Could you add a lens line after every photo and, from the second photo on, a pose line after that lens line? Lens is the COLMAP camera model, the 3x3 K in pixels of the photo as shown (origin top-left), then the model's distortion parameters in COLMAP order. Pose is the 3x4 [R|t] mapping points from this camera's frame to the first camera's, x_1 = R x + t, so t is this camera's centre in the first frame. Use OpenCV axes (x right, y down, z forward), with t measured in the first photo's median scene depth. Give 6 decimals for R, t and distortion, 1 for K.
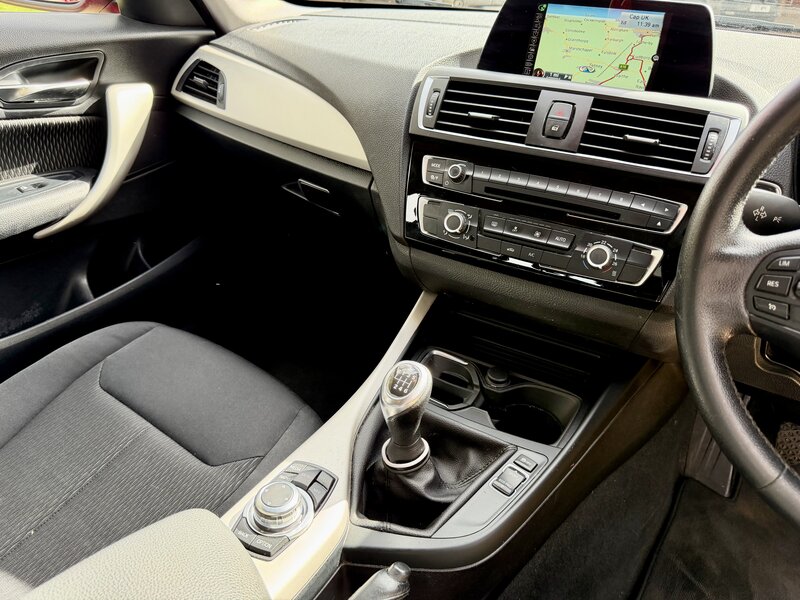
lens RADIAL K [[560.6, 0, 400.0], [0, 560.6, 300.0], [0, 0, 1]] dist [0.033912, -0.042027]
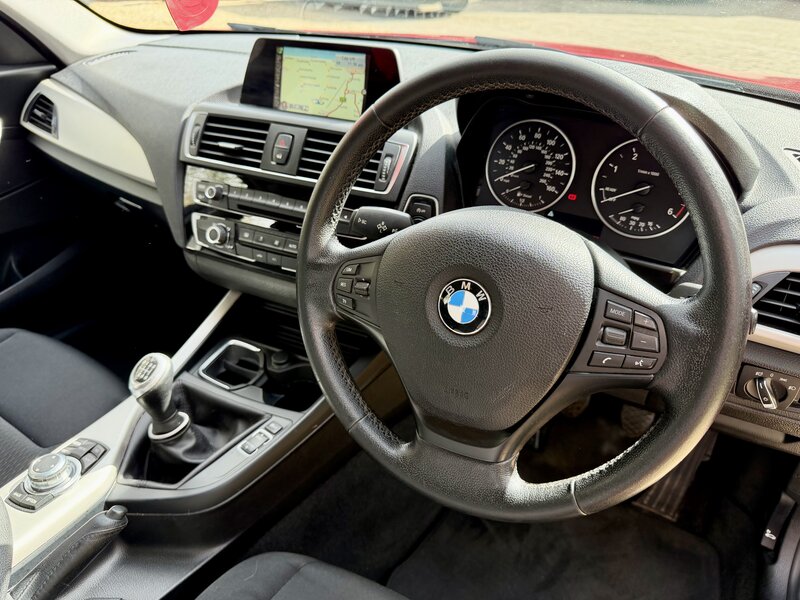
lens RADIAL K [[566.5, 0, 402.6], [0, 566.5, 302.8], [0, 0, 1]] dist [0.008679, -0.007879]
pose [[0.998287, -0.057213, 0.012233, 0.475834], [0.056685, 0.997598, 0.039805, -0.019041], [-0.014481, -0.039044, 0.999133, -0.228949]]
